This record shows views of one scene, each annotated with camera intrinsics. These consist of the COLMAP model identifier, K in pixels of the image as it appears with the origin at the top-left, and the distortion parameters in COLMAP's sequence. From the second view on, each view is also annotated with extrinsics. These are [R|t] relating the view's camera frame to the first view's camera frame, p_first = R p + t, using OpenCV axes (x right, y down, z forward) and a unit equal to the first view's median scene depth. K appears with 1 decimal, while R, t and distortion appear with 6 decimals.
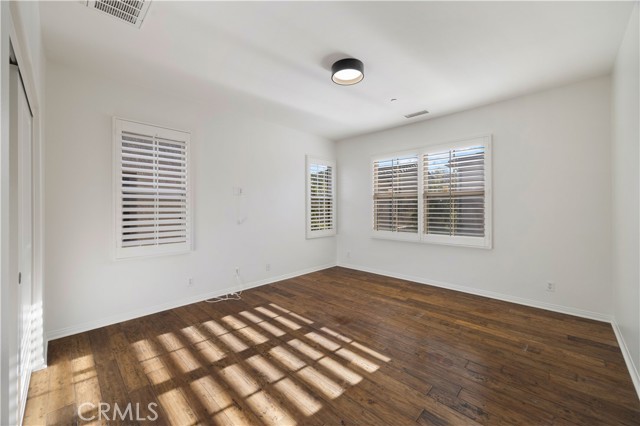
lens RADIAL K [[247.9, 0, 318.0], [0, 247.9, 206.8], [0, 0, 1]] dist [0.000021, 0.000507]
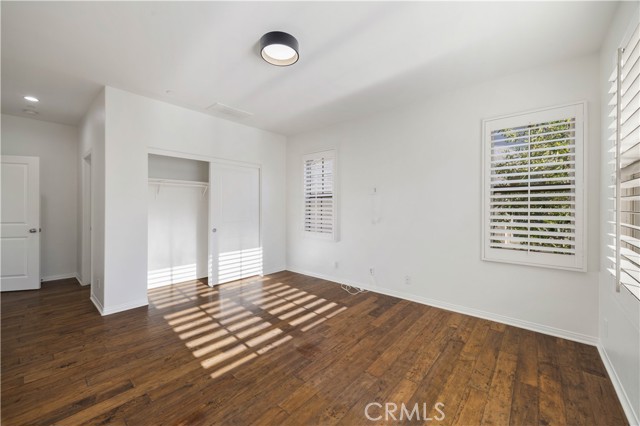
lens RADIAL K [[247.9, 0, 318.5], [0, 247.9, 213.8], [0, 0, 1]] dist [0.000021, 0.000507]
pose [[0.081066, 0.034004, -0.996129, 0.828644], [-0.002139, 0.999421, 0.033943, -0.002947], [0.996706, -0.000621, 0.081092, 0.909941]]
